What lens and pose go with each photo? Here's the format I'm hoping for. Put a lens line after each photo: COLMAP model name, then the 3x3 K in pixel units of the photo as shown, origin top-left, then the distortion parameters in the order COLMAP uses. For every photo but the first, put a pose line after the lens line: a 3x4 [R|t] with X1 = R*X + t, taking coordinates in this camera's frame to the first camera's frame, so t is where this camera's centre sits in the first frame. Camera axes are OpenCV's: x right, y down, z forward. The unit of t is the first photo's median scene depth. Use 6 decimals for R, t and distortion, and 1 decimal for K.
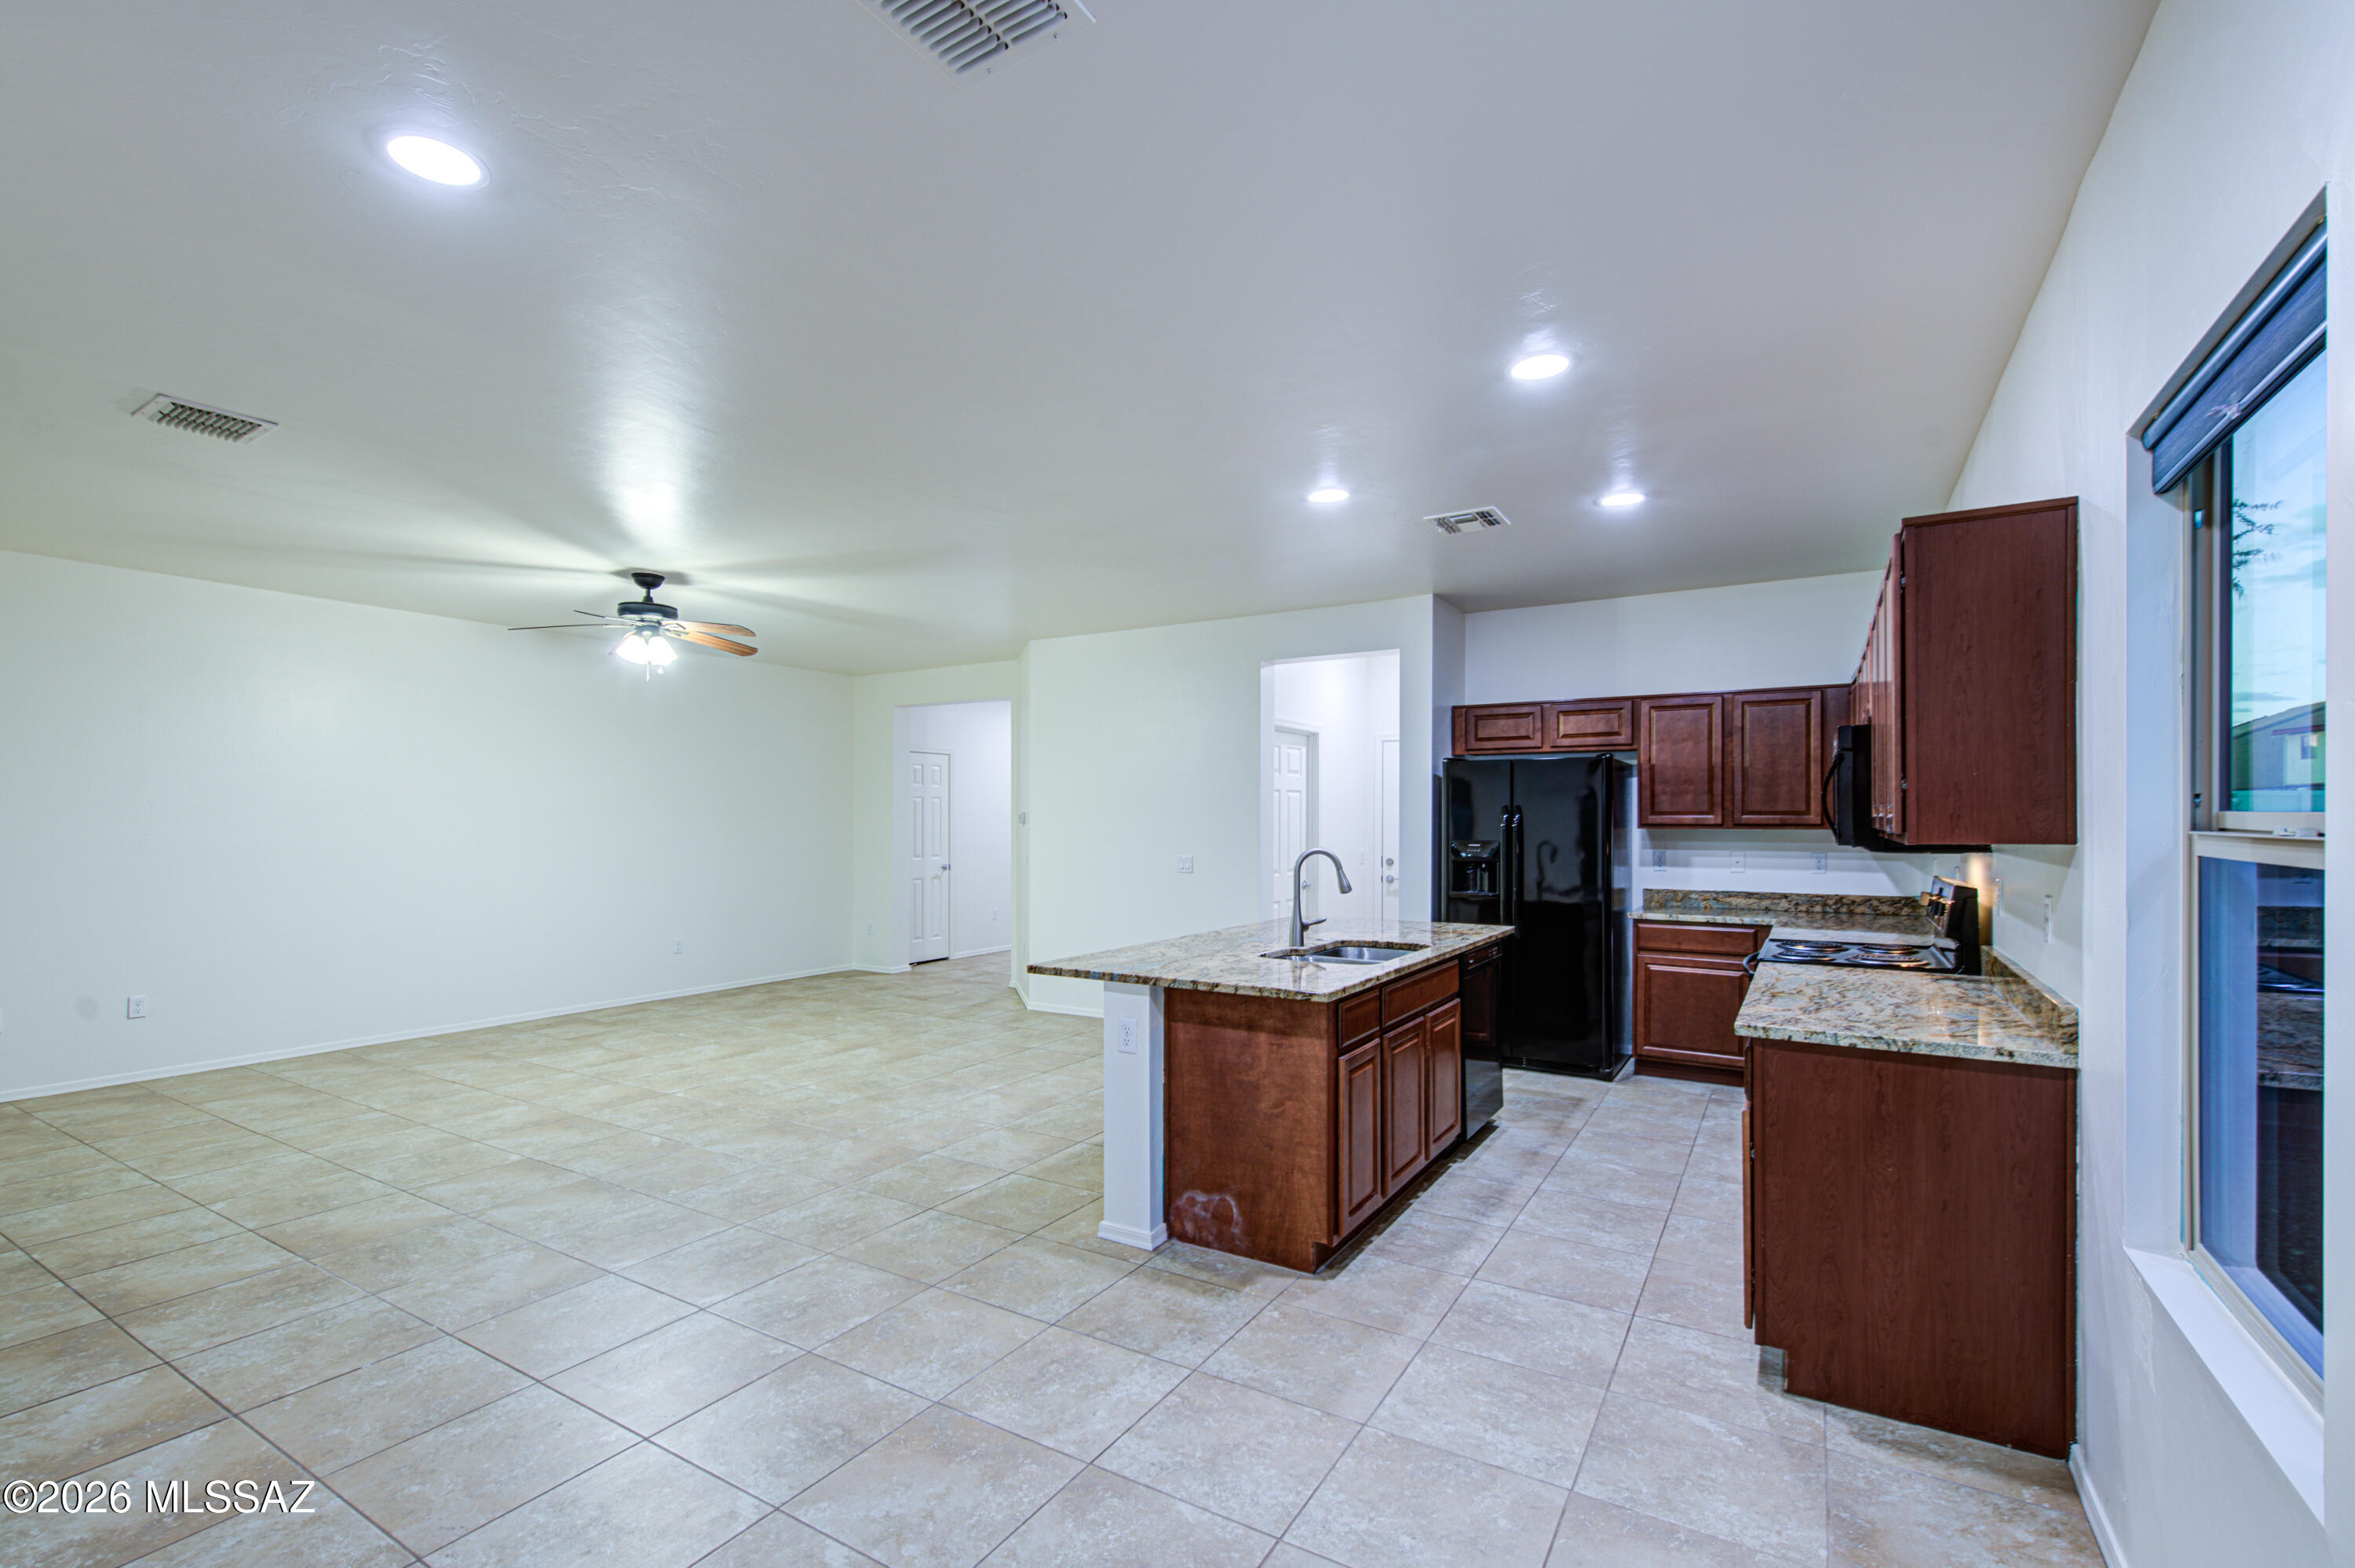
lens RADIAL K [[1025.7, 0, 1167.6], [0, 1025.7, 812.9], [0, 0, 1]] dist [0.001473, -0.006468]
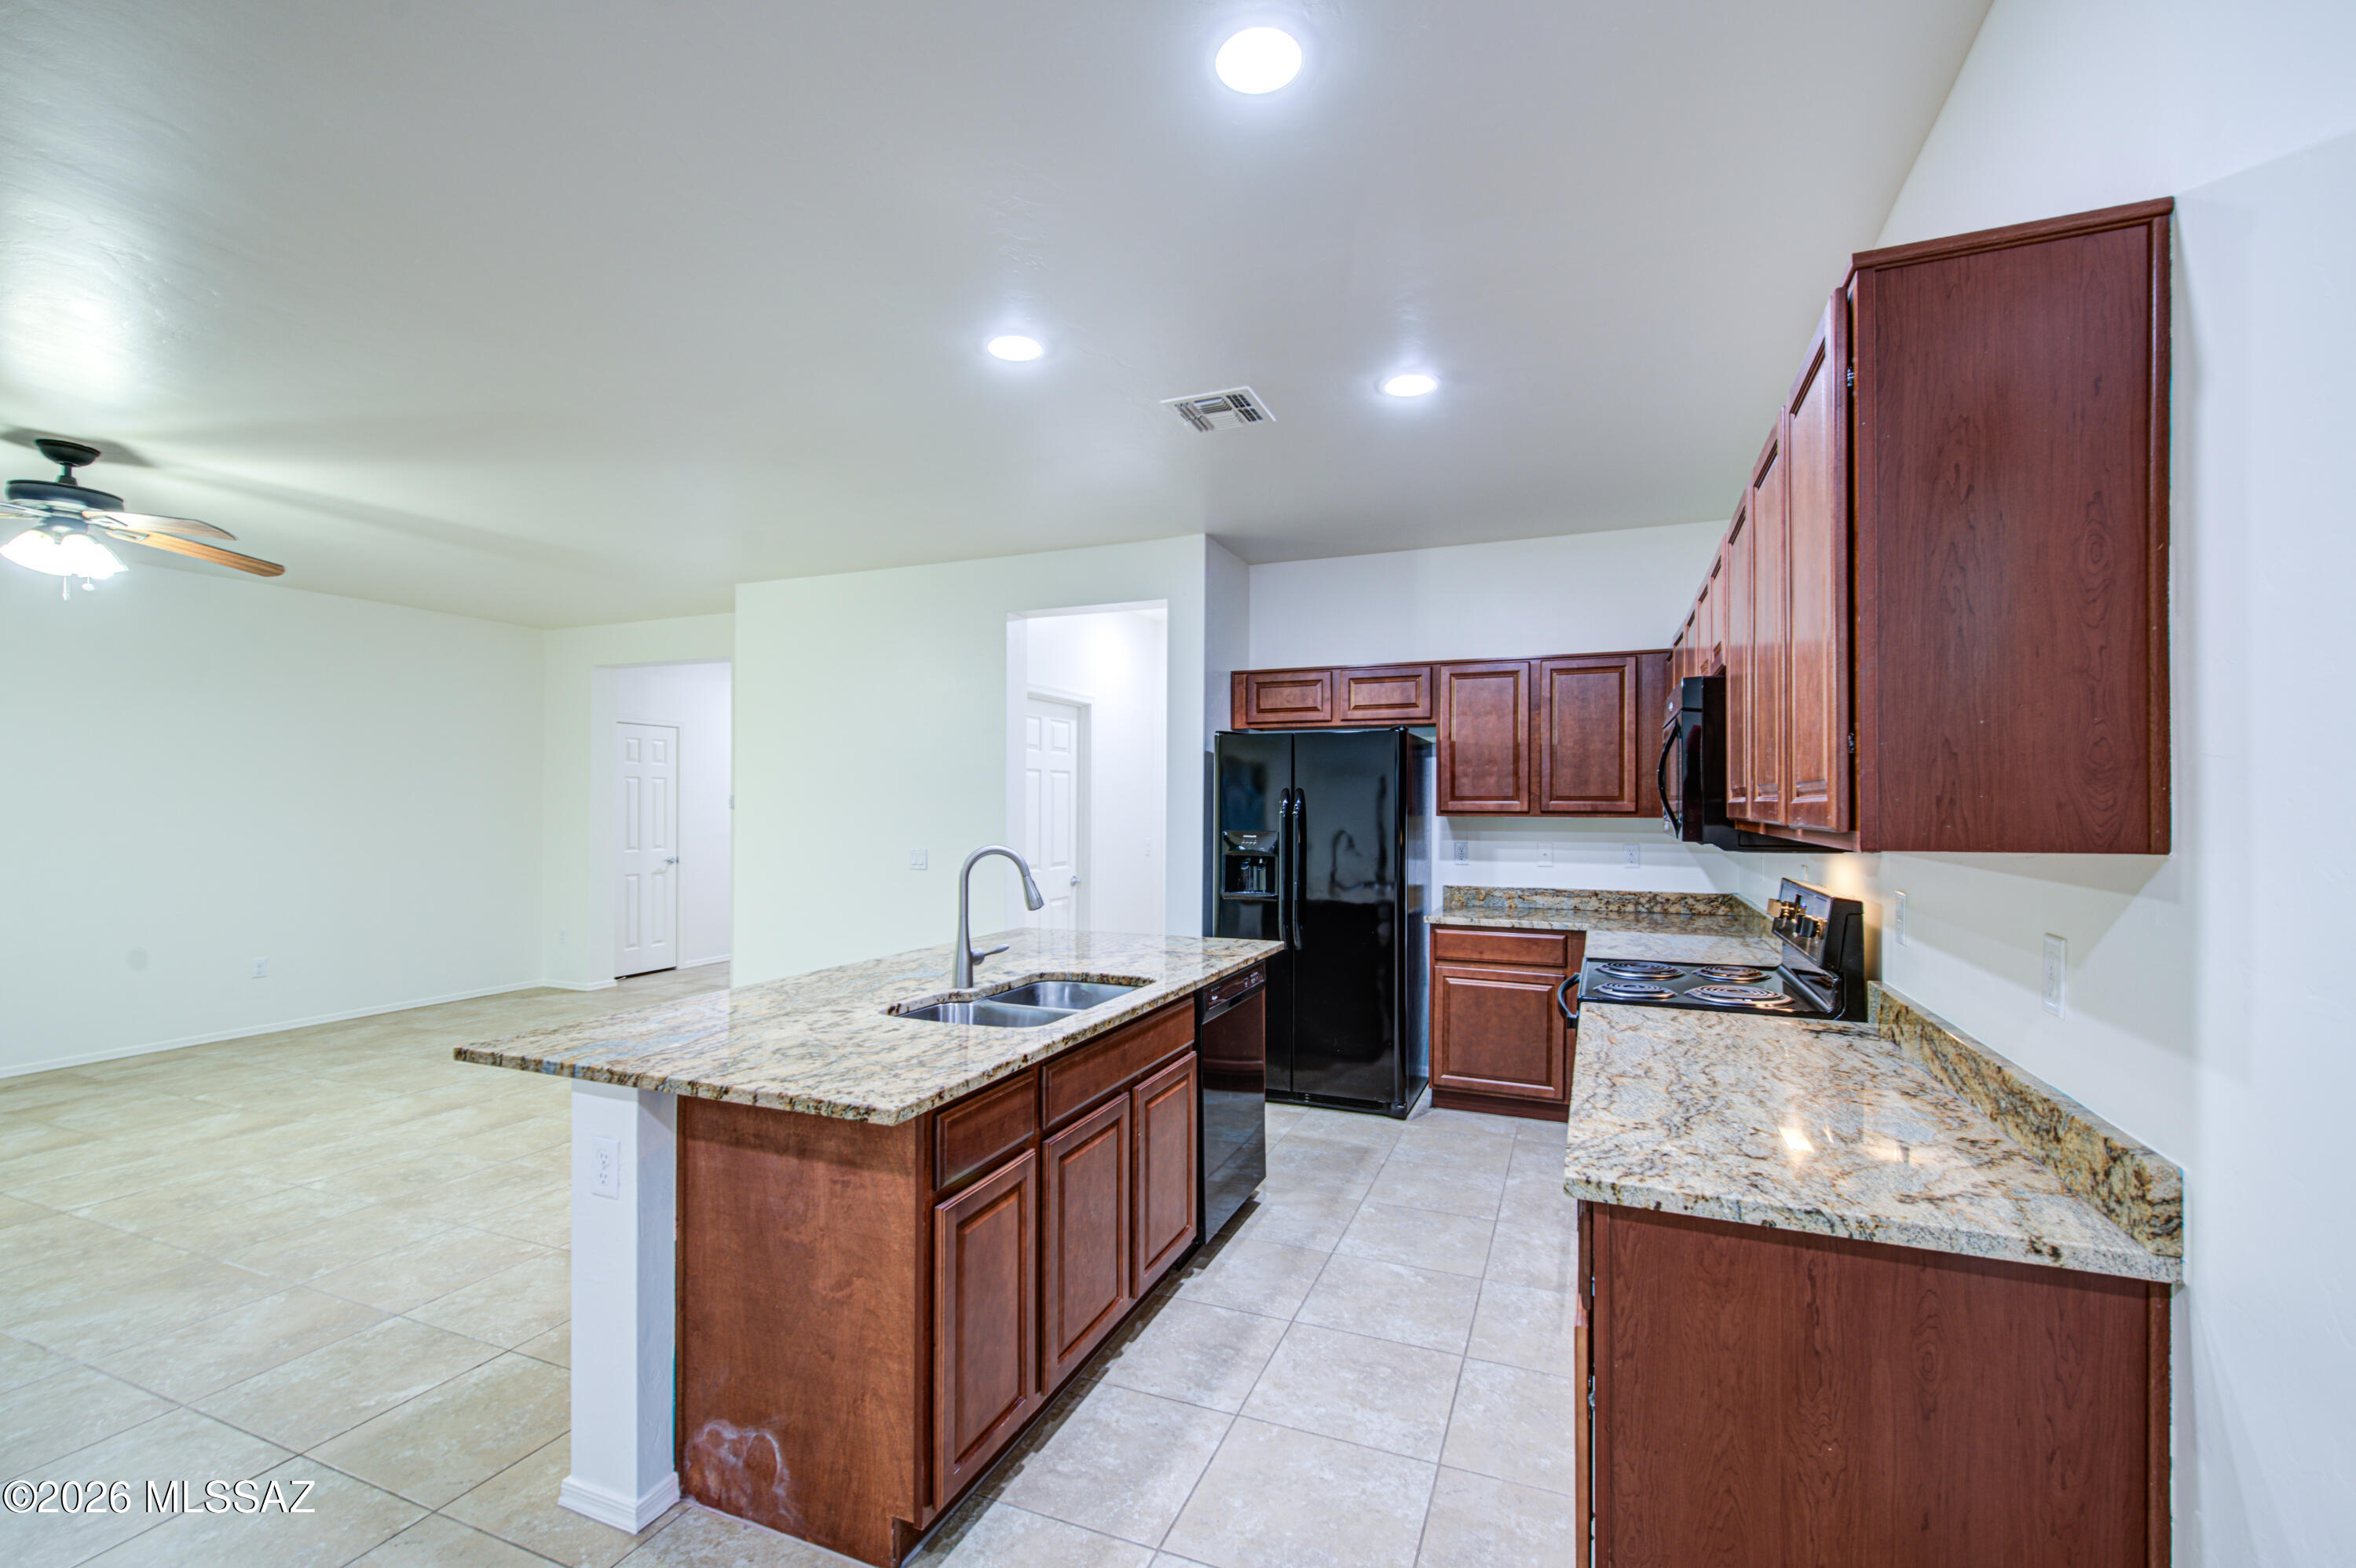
lens RADIAL K [[1006.9, 0, 1179.0], [0, 1006.9, 792.6], [0, 0, 1]] dist [-0.006160, -0.000525]
pose [[0.986195, 0.004226, 0.165535, 0.149800], [-0.003258, 0.999976, -0.006118, 0.001831], [-0.165556, 0.005495, 0.986185, 0.289539]]
